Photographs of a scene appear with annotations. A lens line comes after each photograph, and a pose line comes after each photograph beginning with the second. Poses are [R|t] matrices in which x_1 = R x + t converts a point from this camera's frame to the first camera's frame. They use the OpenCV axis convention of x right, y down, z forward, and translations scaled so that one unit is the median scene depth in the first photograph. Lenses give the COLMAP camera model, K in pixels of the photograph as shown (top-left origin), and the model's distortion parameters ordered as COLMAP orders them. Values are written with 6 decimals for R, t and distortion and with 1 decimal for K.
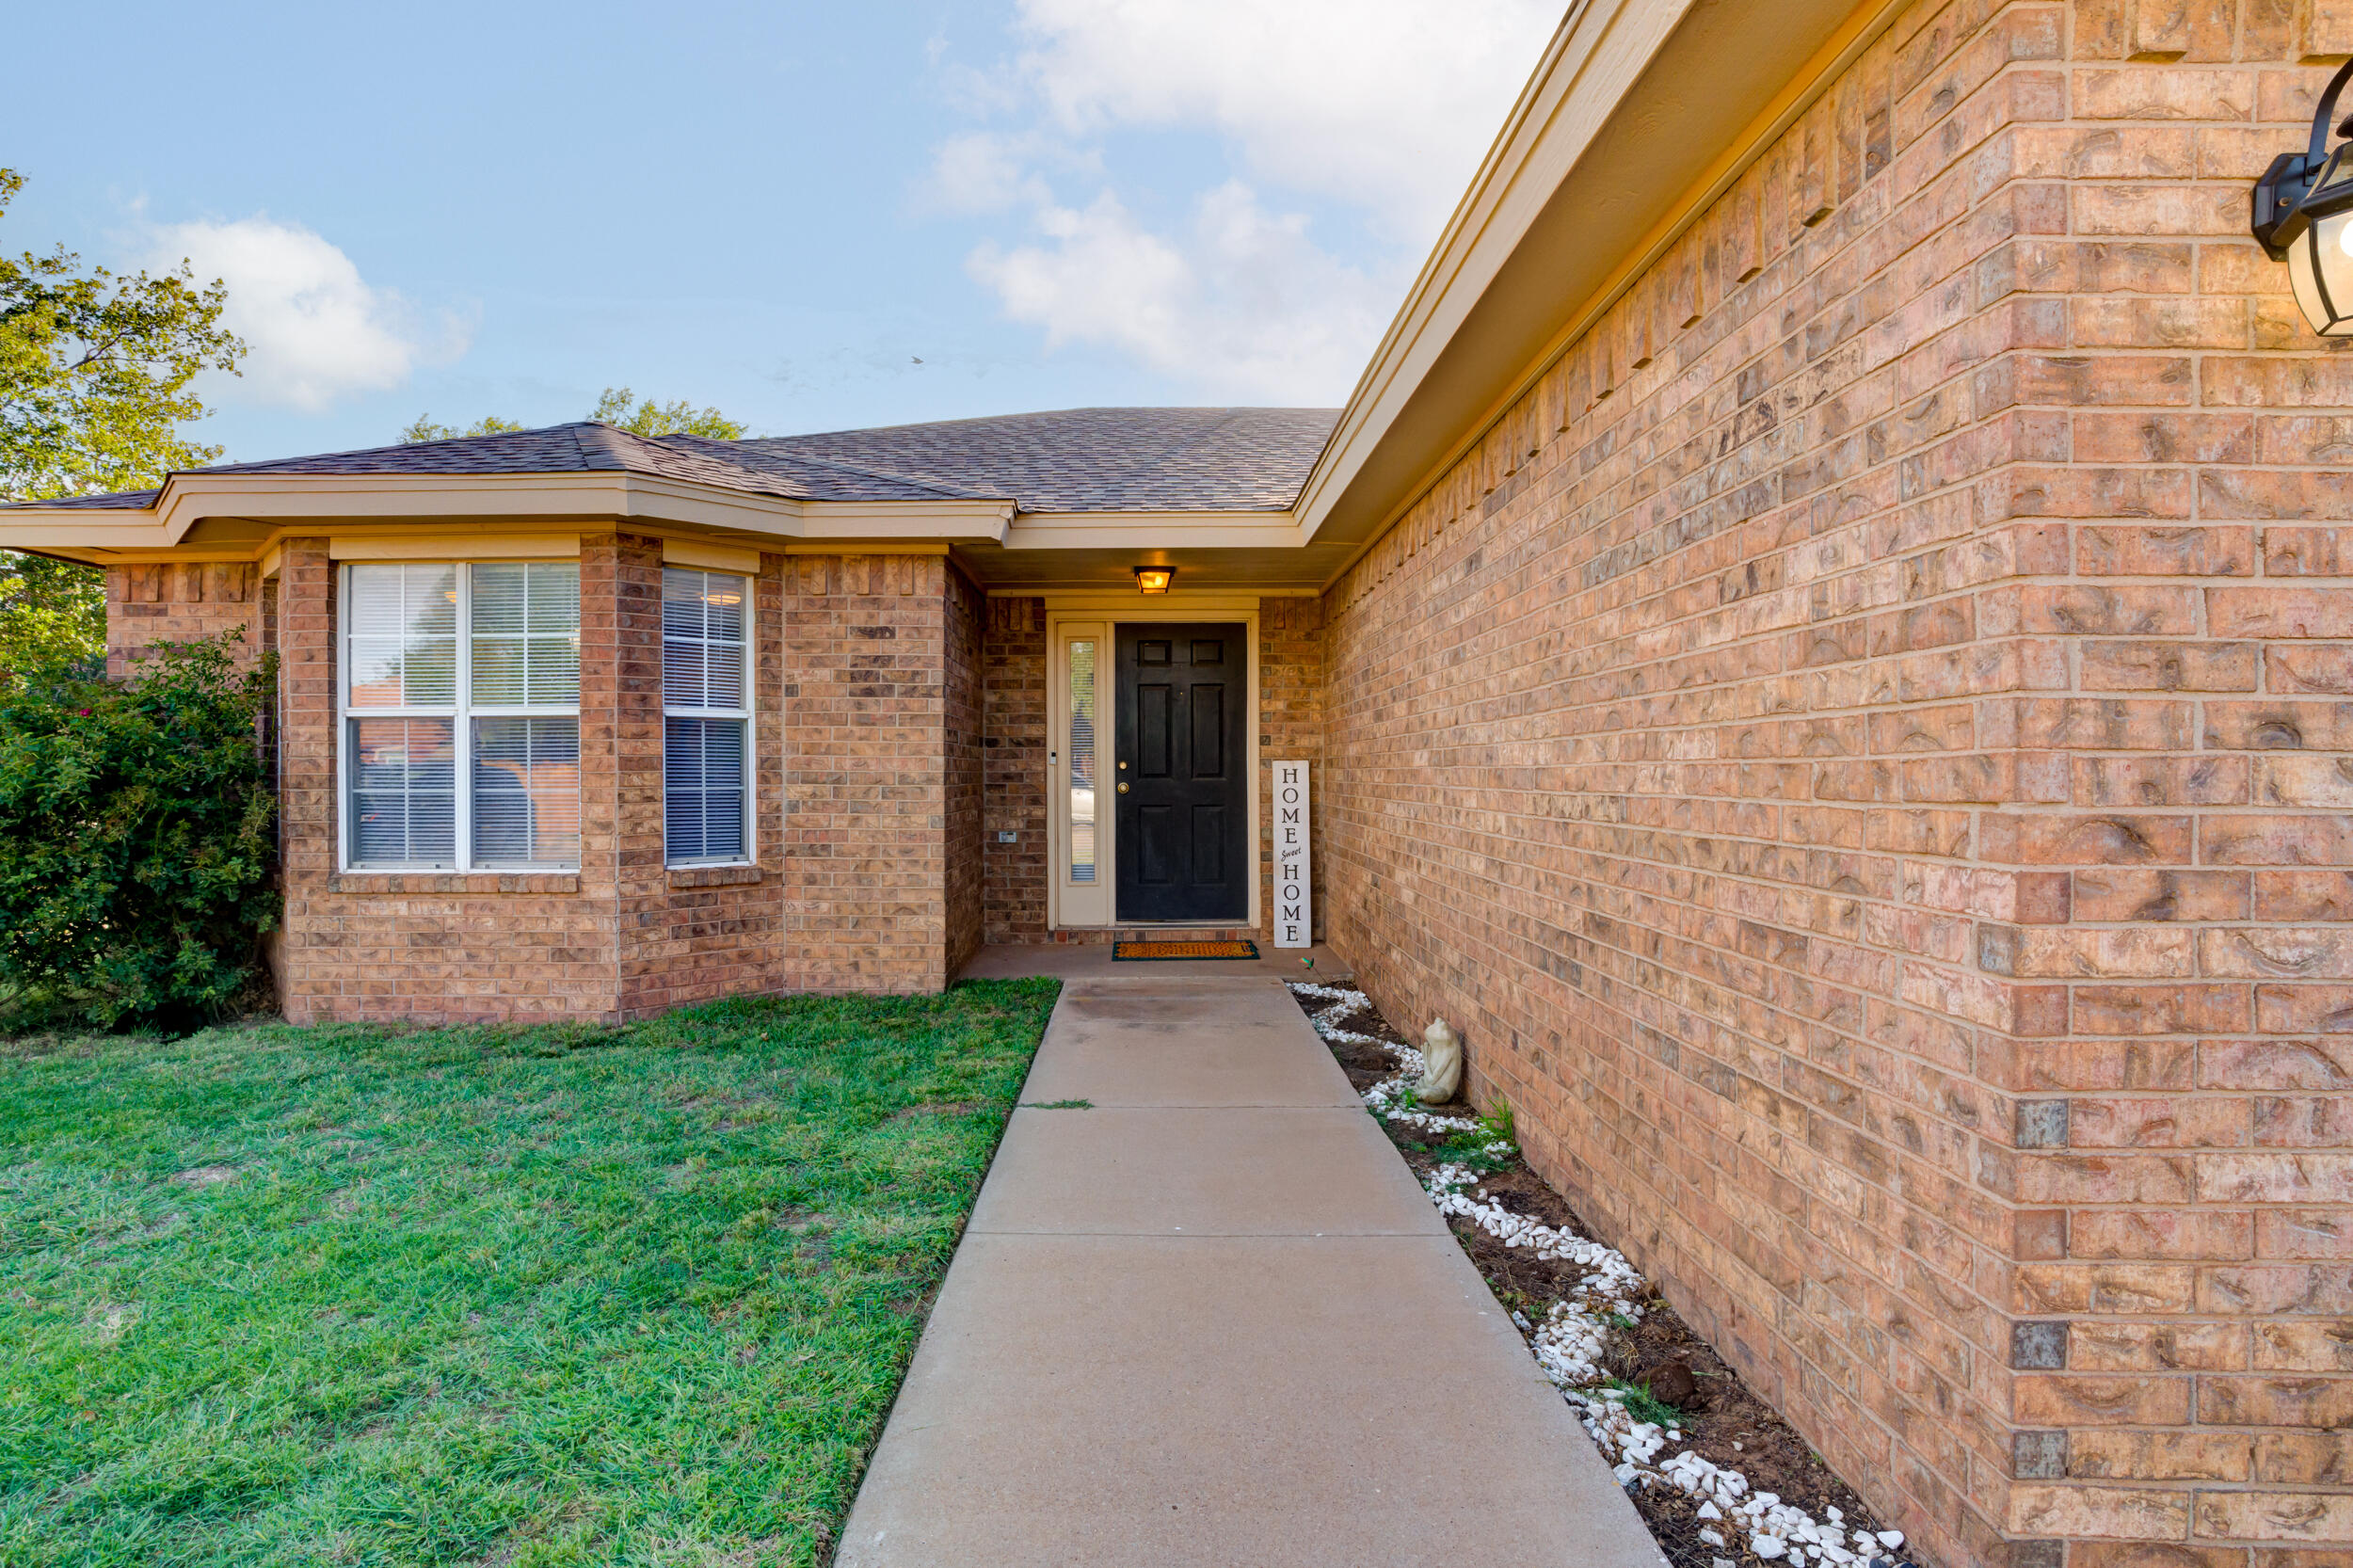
lens RADIAL K [[1166.6, 0, 1160.4], [0, 1166.6, 797.8], [0, 0, 1]] dist [-0.061915, 0.026898]
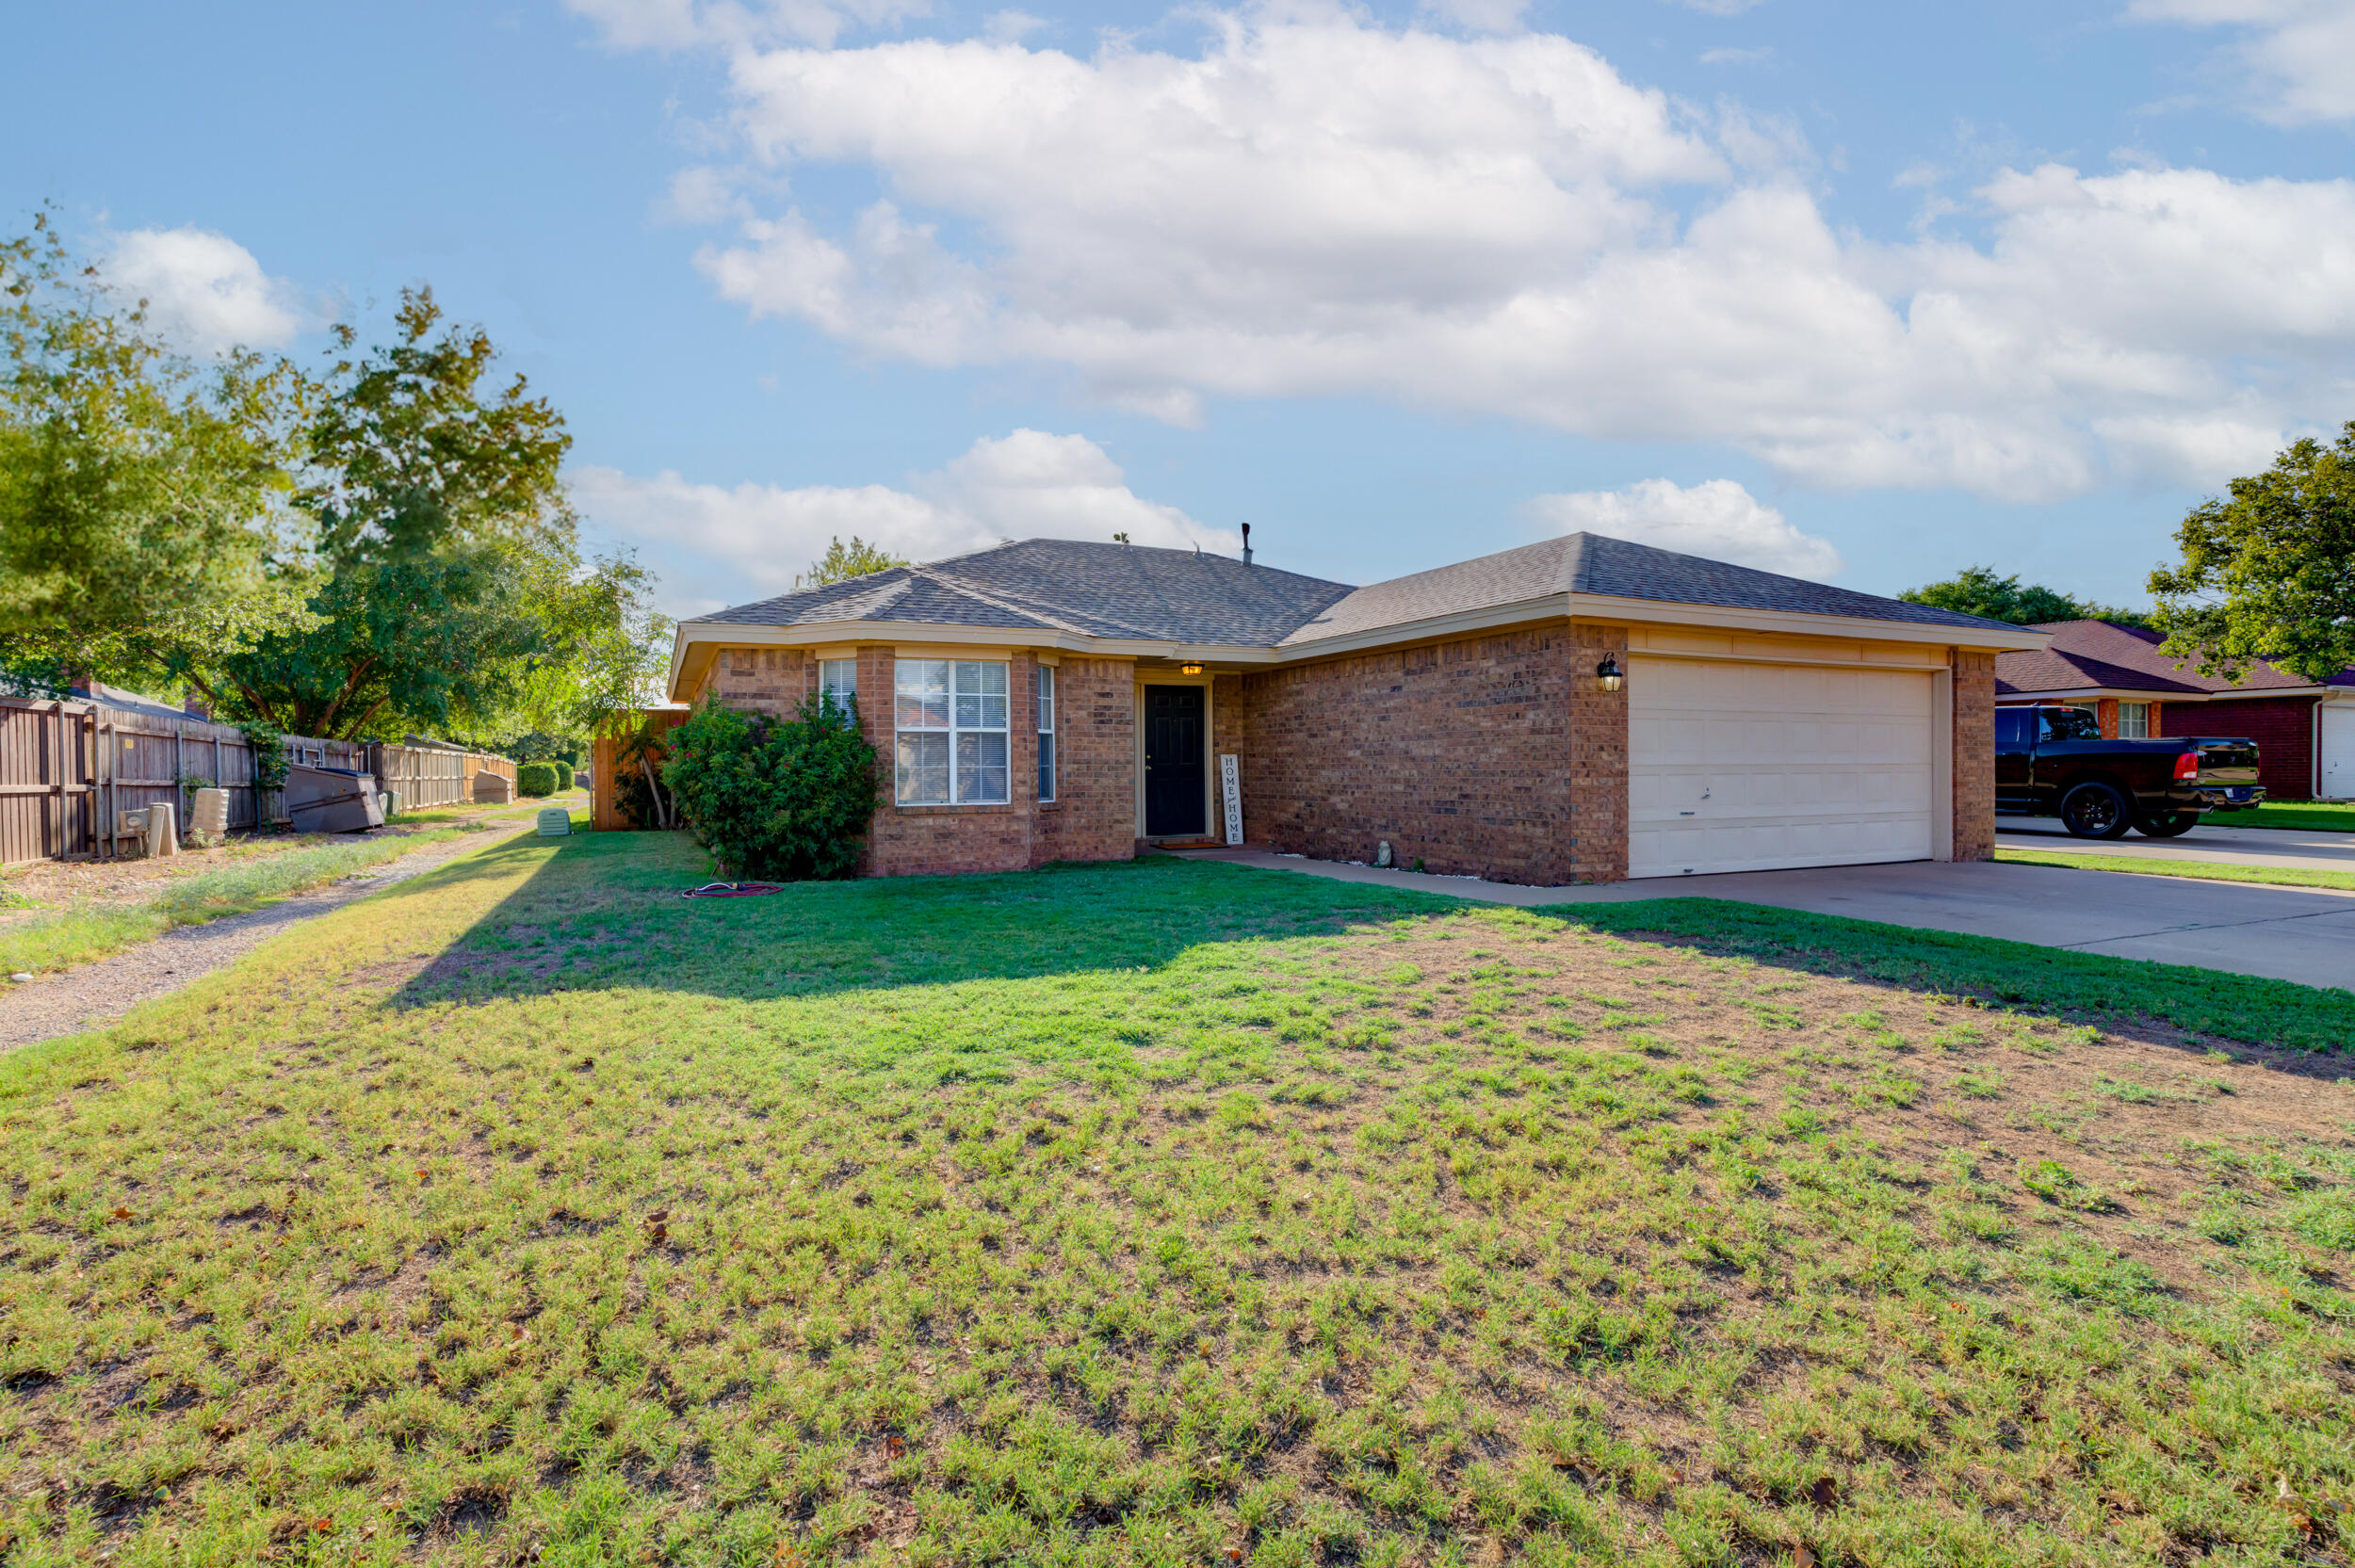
lens RADIAL K [[1167.5, 0, 1171.6], [0, 1167.5, 785.7], [0, 0, 1]] dist [-0.061915, 0.026898]
pose [[0.915695, -0.007990, 0.401794, -1.016168], [0.011387, 0.999917, -0.006066, 0.043187], [-0.401712, 0.010130, 0.915710, -1.056606]]
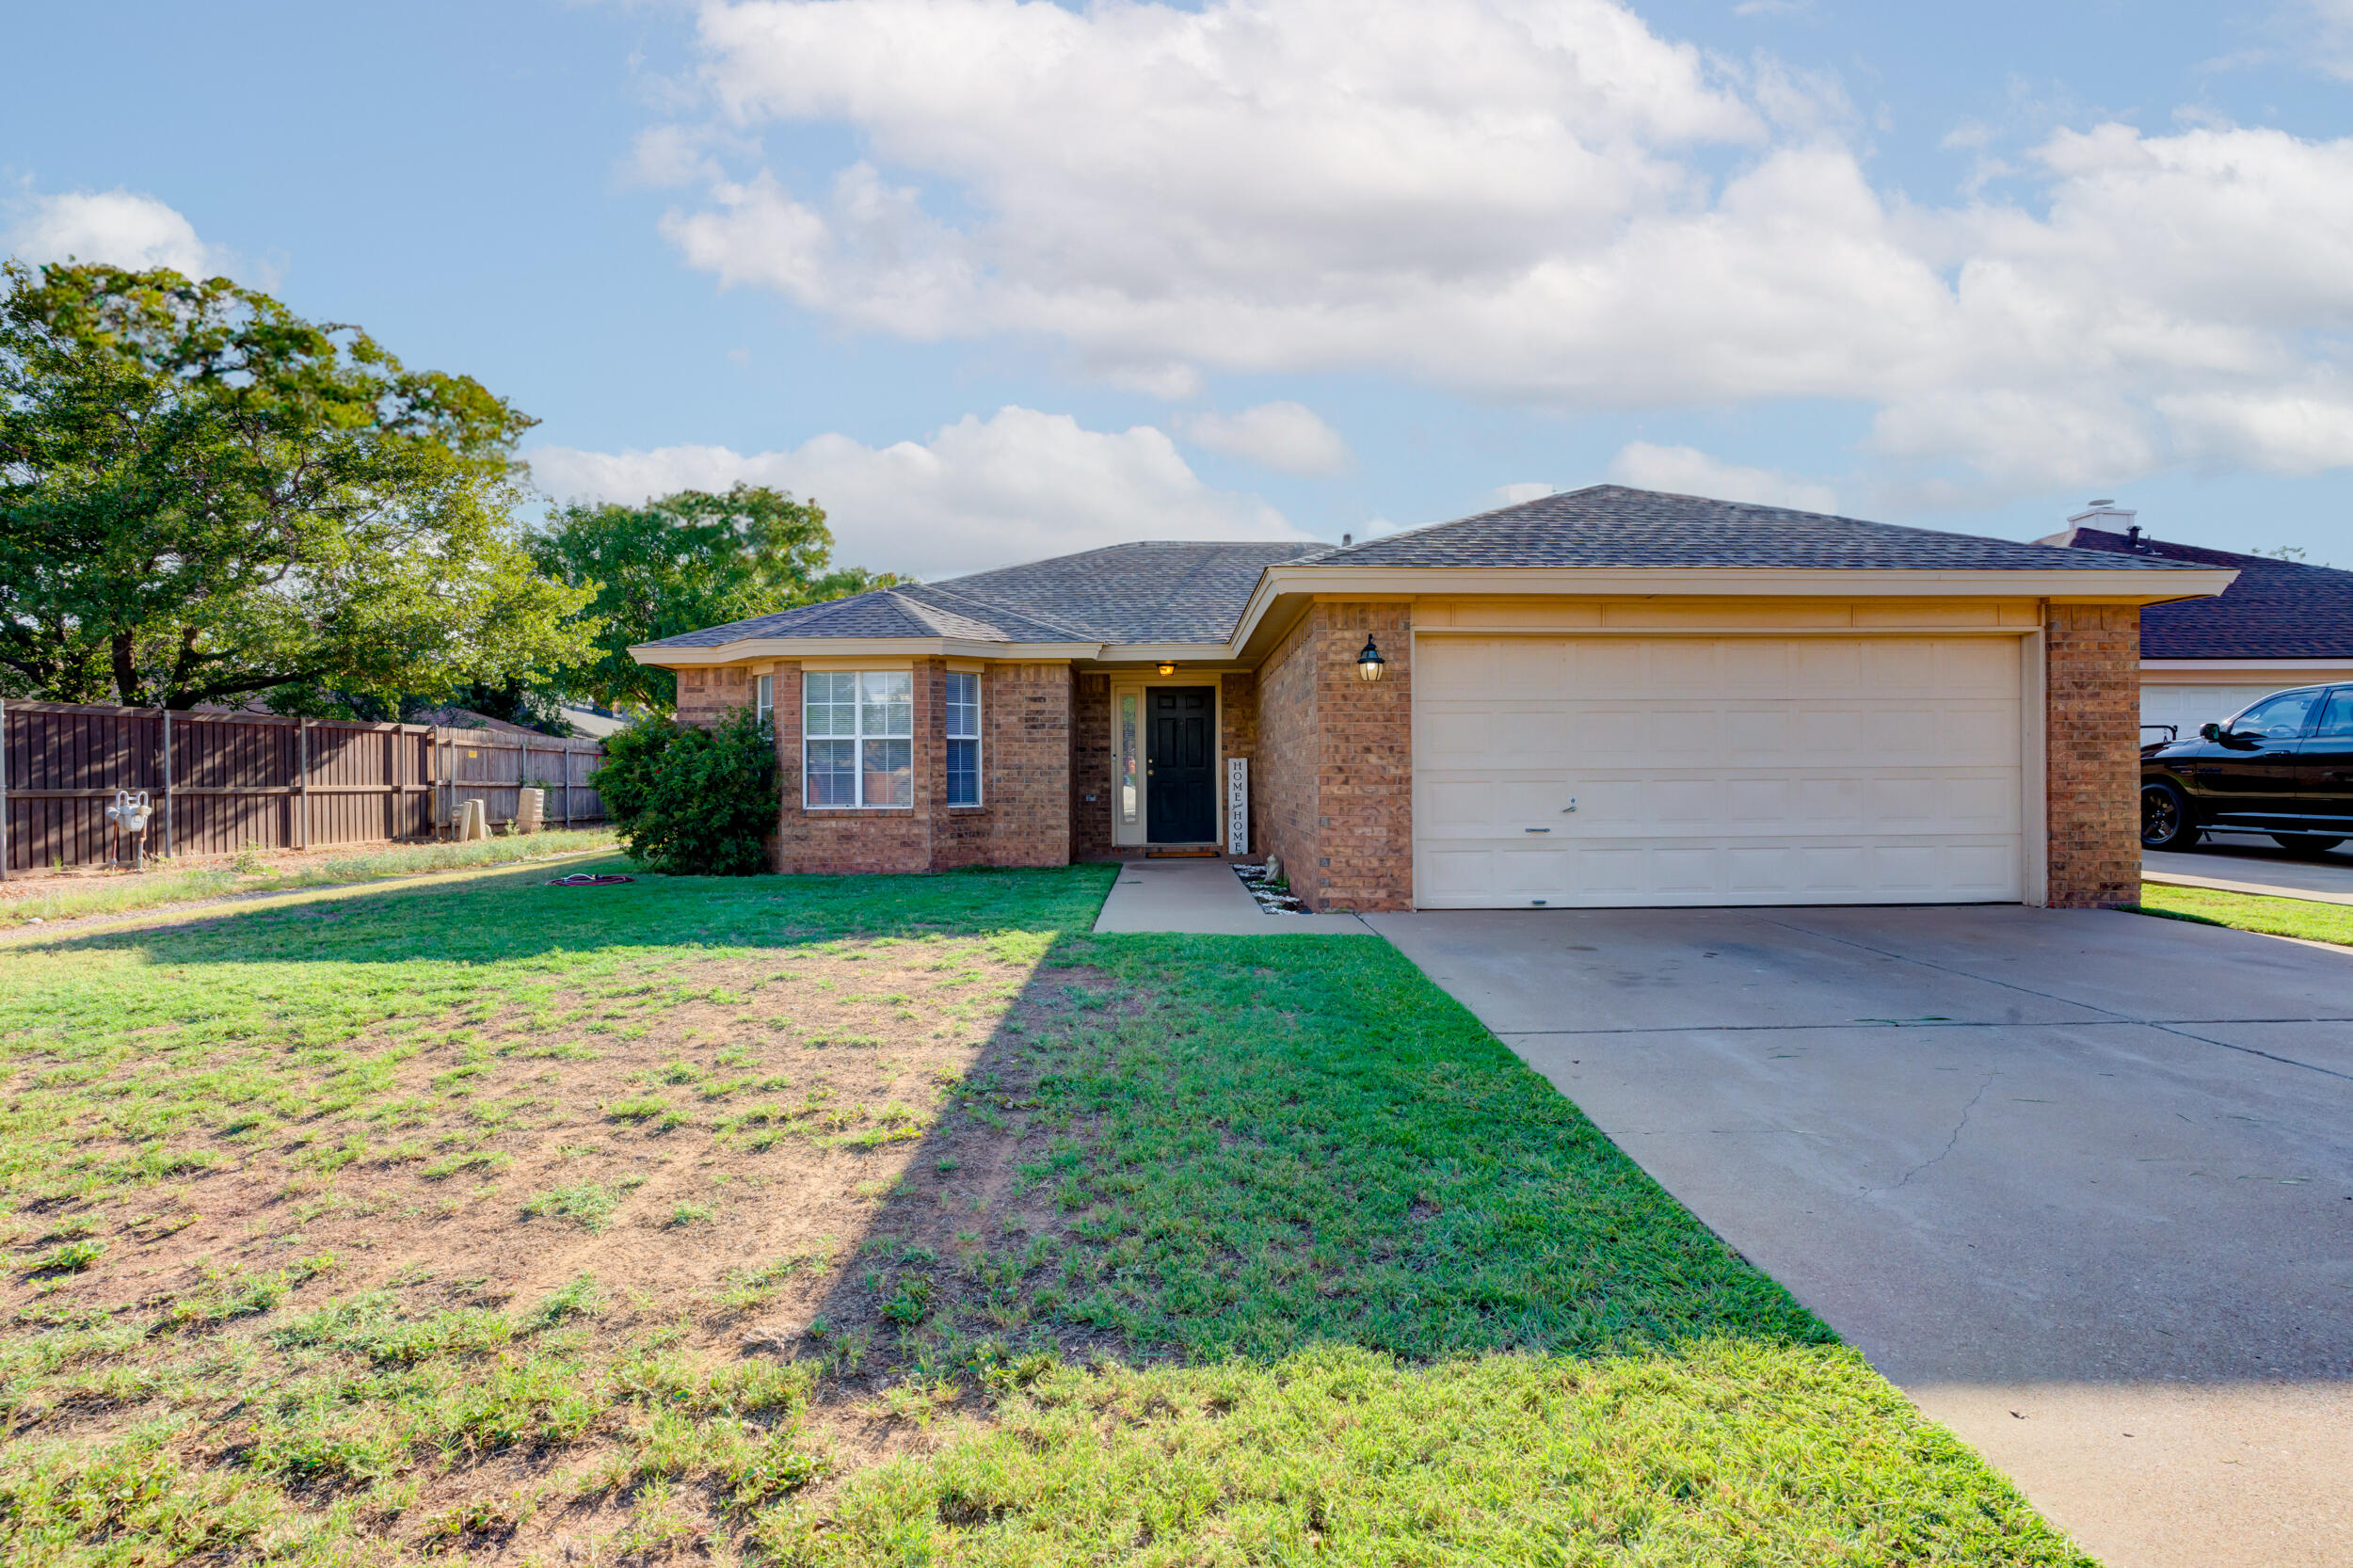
lens RADIAL K [[1166.6, 0, 1177.1], [0, 1166.6, 782.6], [0, 0, 1]] dist [-0.061915, 0.026898]
pose [[0.999992, -0.003660, -0.001631, 0.018481], [0.003638, 0.999903, -0.013434, 0.043269], [0.001680, 0.013427, 0.999908, -1.175450]]
